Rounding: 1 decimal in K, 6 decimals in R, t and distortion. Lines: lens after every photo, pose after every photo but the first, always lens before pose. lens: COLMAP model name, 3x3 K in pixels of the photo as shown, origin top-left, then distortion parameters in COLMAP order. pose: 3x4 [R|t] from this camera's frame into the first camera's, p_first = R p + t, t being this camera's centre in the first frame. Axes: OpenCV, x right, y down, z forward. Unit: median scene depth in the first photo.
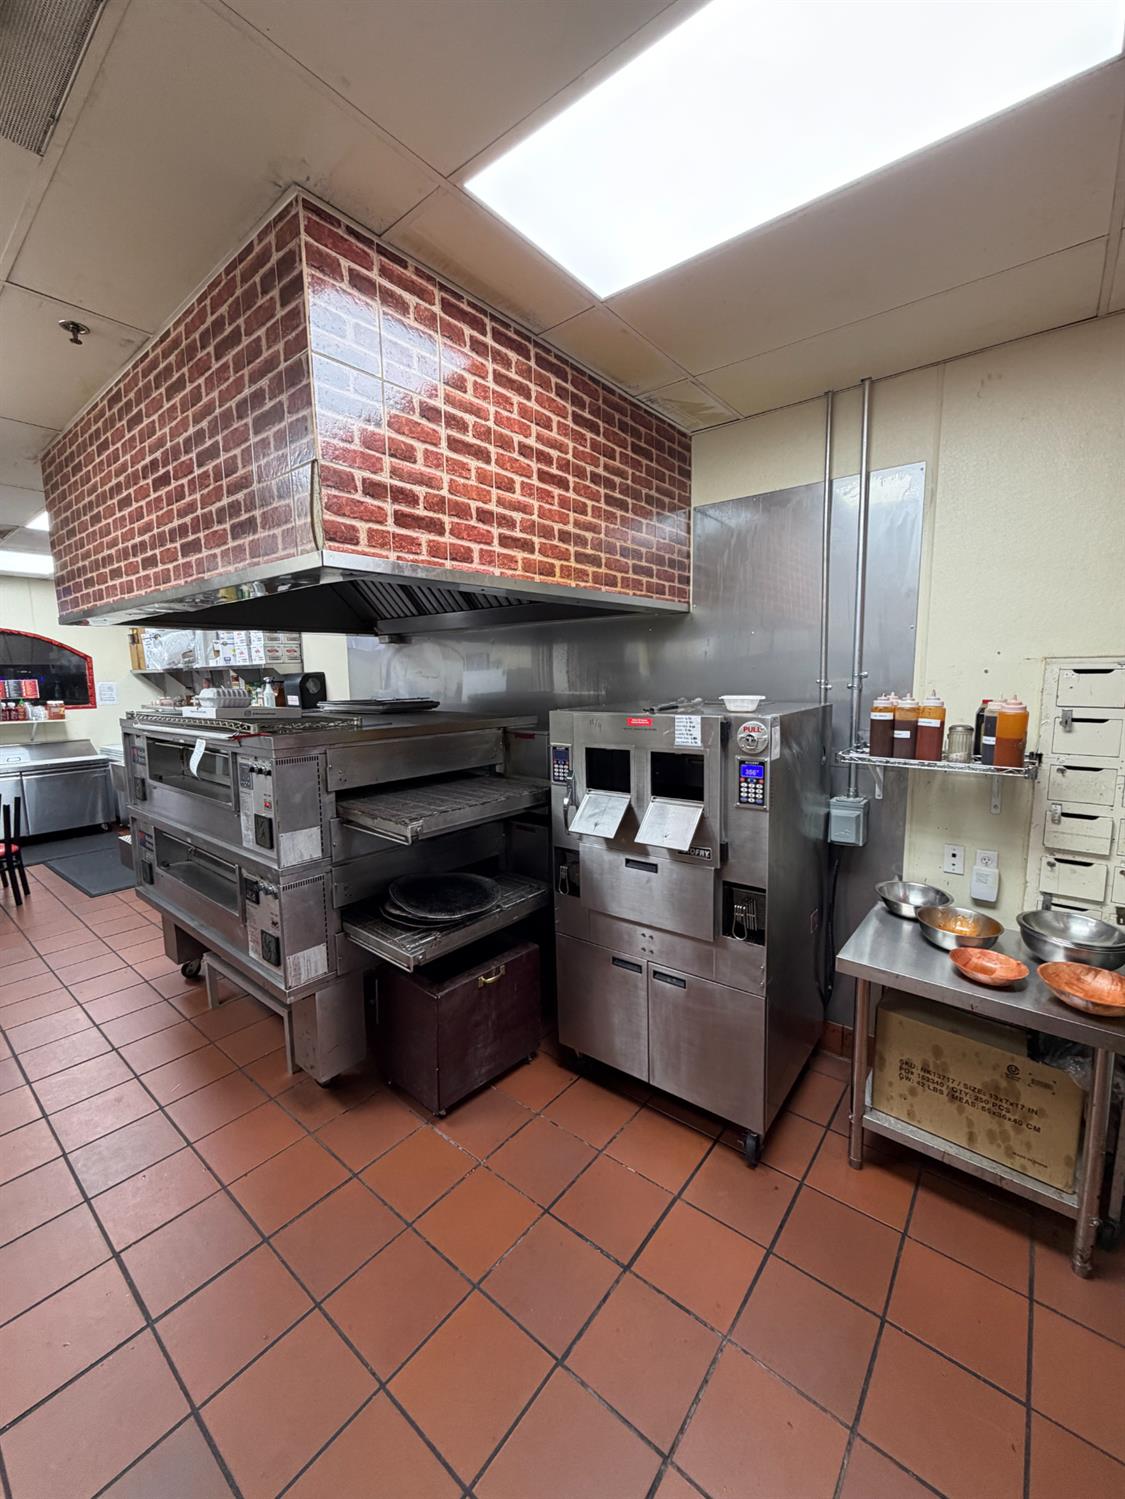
lens RADIAL K [[597.7, 0, 563.5], [0, 597.7, 740.1], [0, 0, 1]] dist [-0.001528, 0.000782]
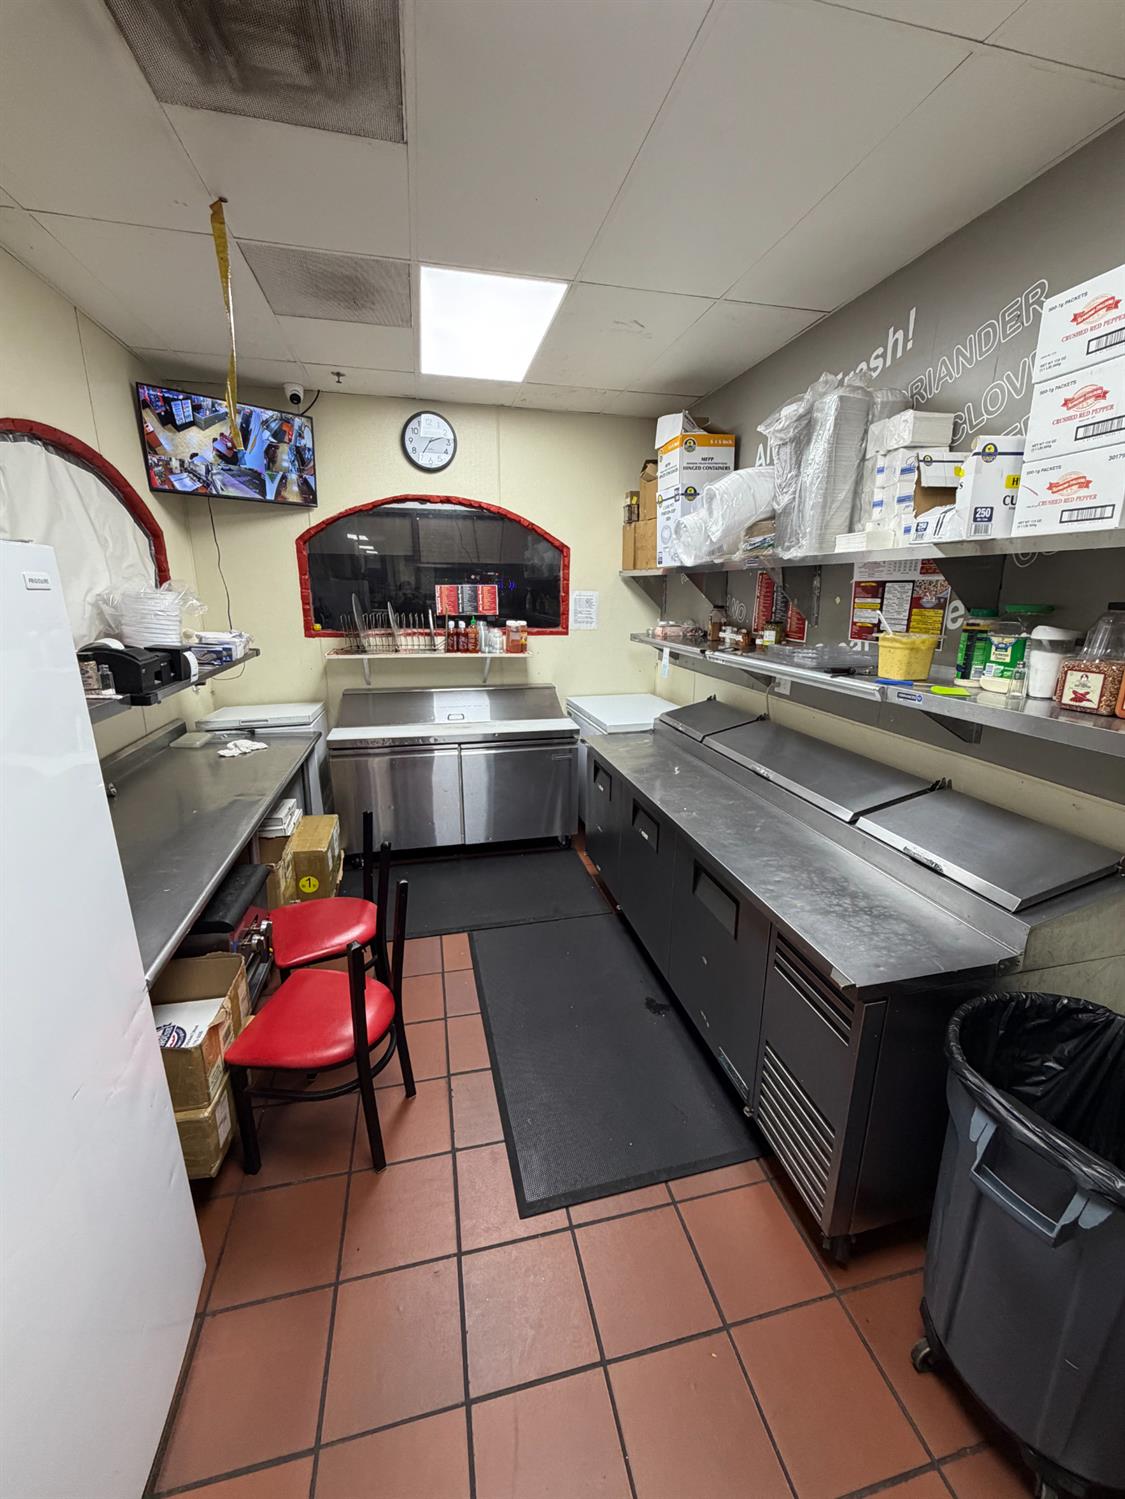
lens RADIAL K [[597.7, 0, 561.8], [0, 597.7, 741.8], [0, 0, 1]] dist [-0.001528, 0.000782]
pose [[0.785538, 0.172756, -0.594209, -0.432016], [-0.086777, 0.981505, 0.170638, -0.052870], [0.612698, -0.082479, 0.786001, 0.540235]]
